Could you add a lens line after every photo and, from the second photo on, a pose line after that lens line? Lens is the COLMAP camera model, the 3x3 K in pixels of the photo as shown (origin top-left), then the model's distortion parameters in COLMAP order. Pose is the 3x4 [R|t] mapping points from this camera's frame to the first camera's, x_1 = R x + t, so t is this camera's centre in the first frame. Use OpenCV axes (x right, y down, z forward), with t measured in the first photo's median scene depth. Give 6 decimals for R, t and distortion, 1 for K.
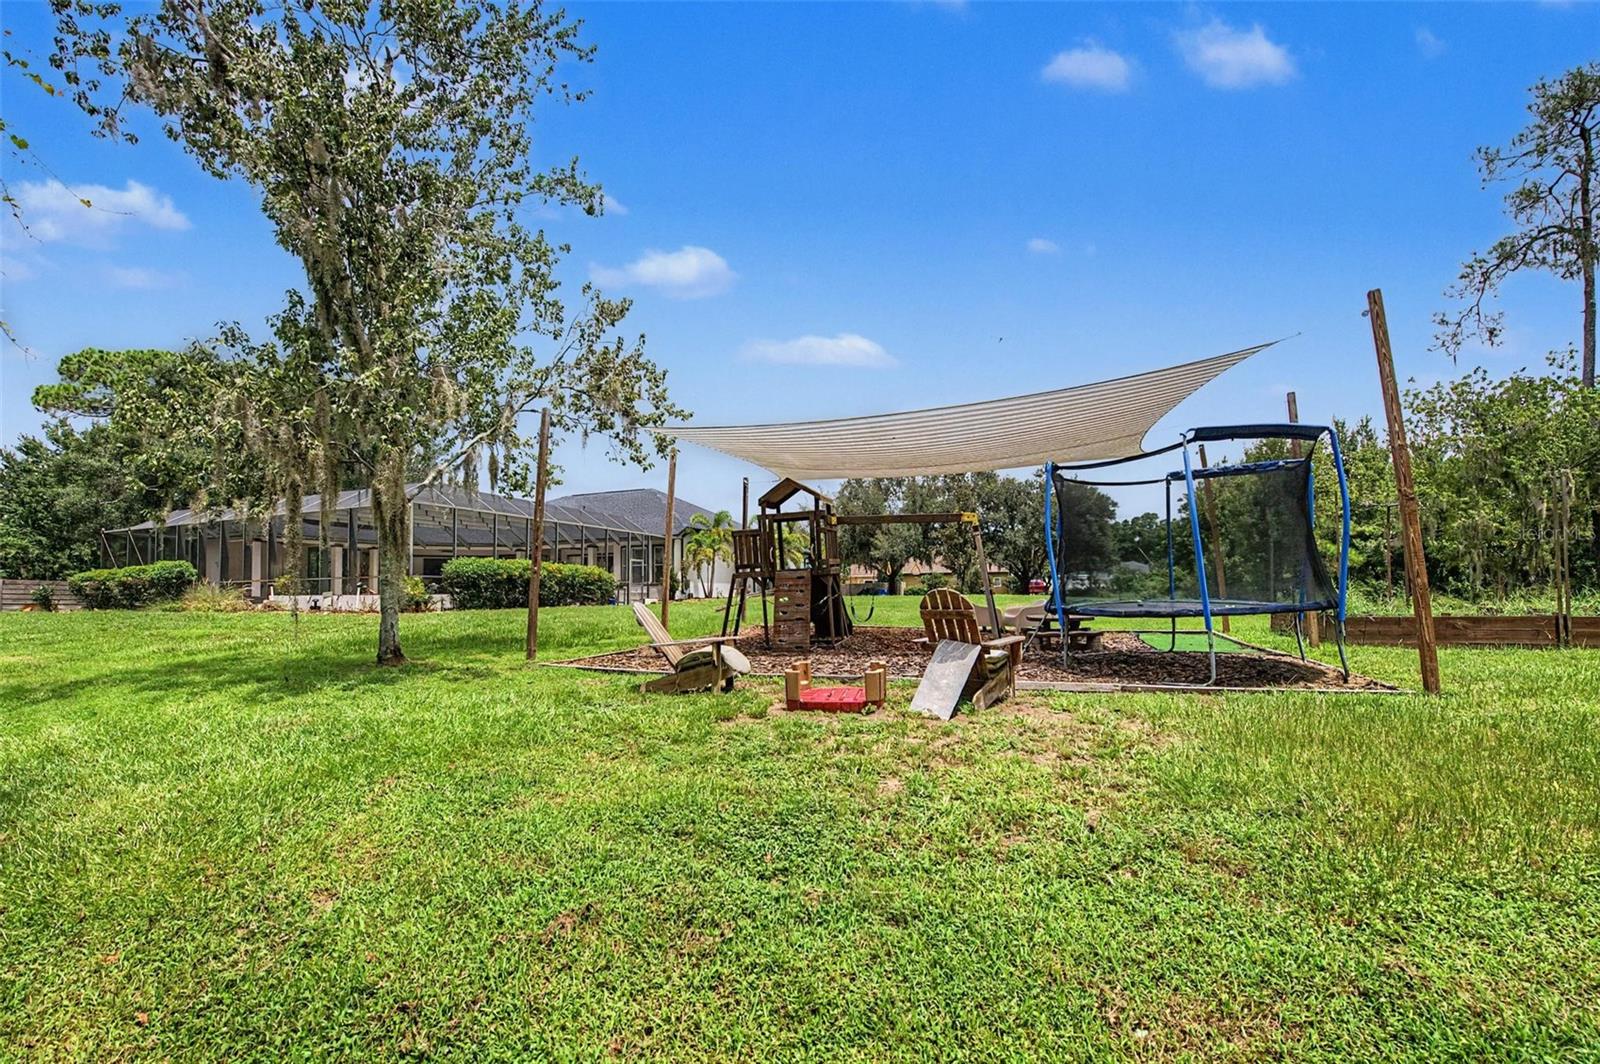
lens RADIAL K [[625.8, 0, 801.0], [0, 625.8, 529.8], [0, 0, 1]] dist [0.003429, -0.002967]
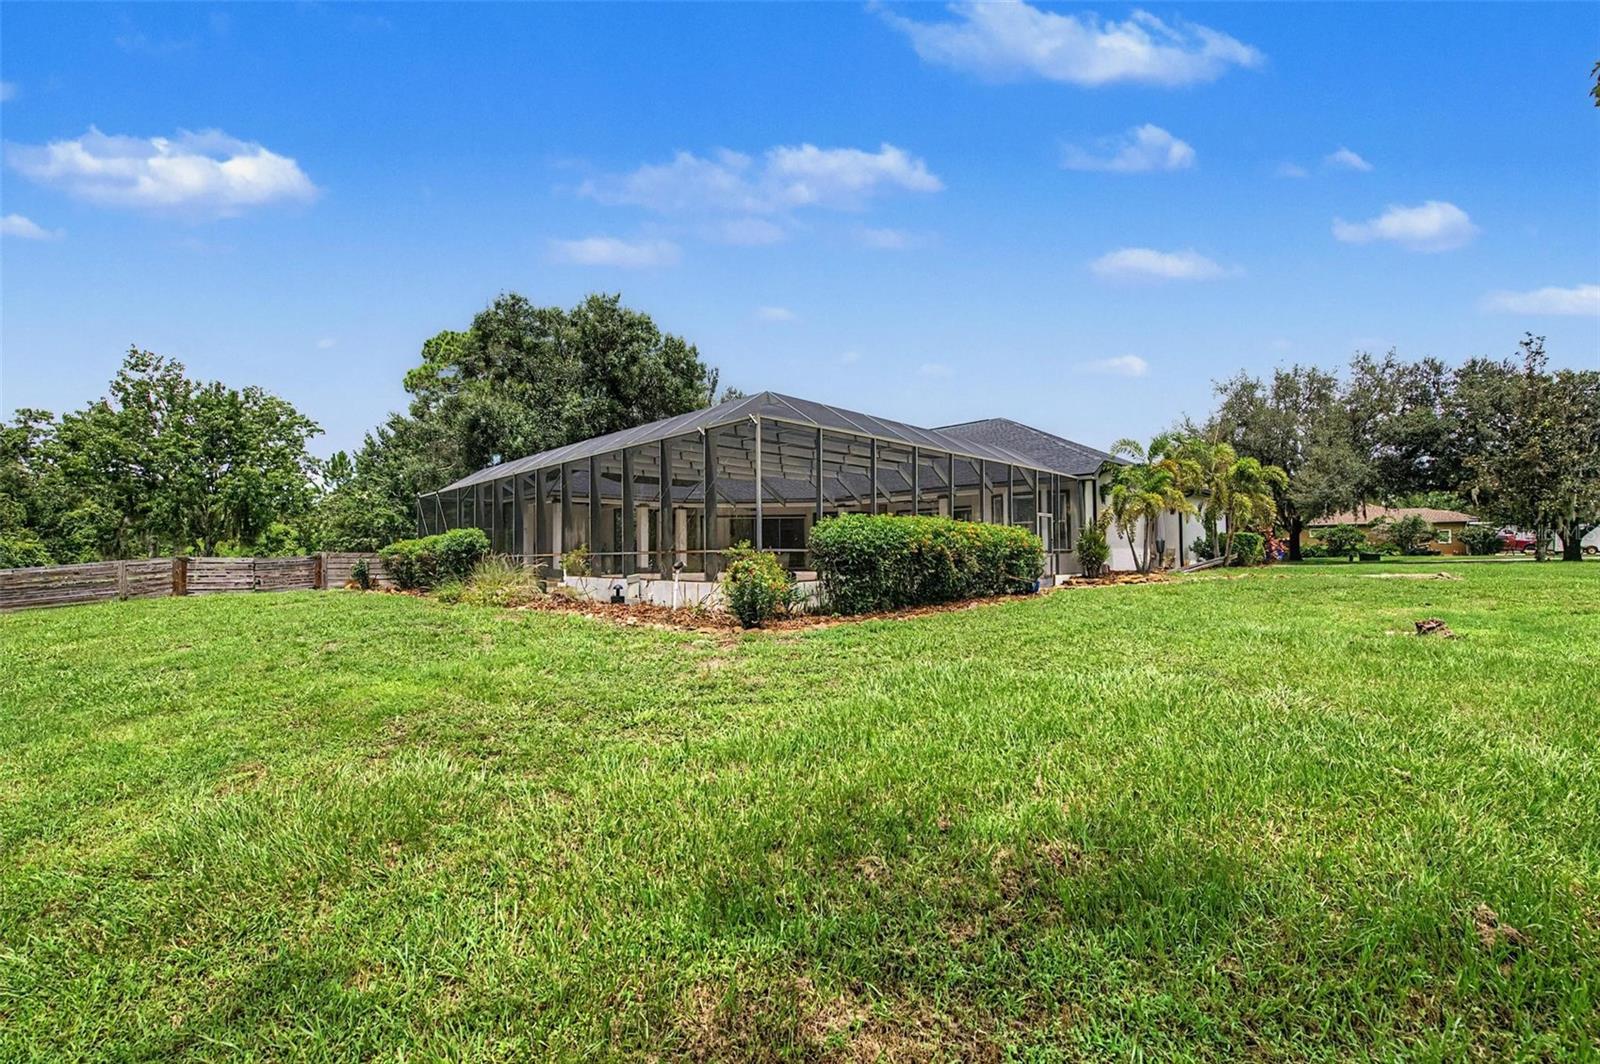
lens RADIAL K [[625.8, 0, 801.0], [0, 625.8, 529.8], [0, 0, 1]] dist [0.003429, -0.002967]
pose [[0.921567, -0.015837, -0.387896, -0.336163], [0.041713, 0.997423, 0.058380, 0.024090], [0.385972, -0.069981, 0.919852, 0.463101]]
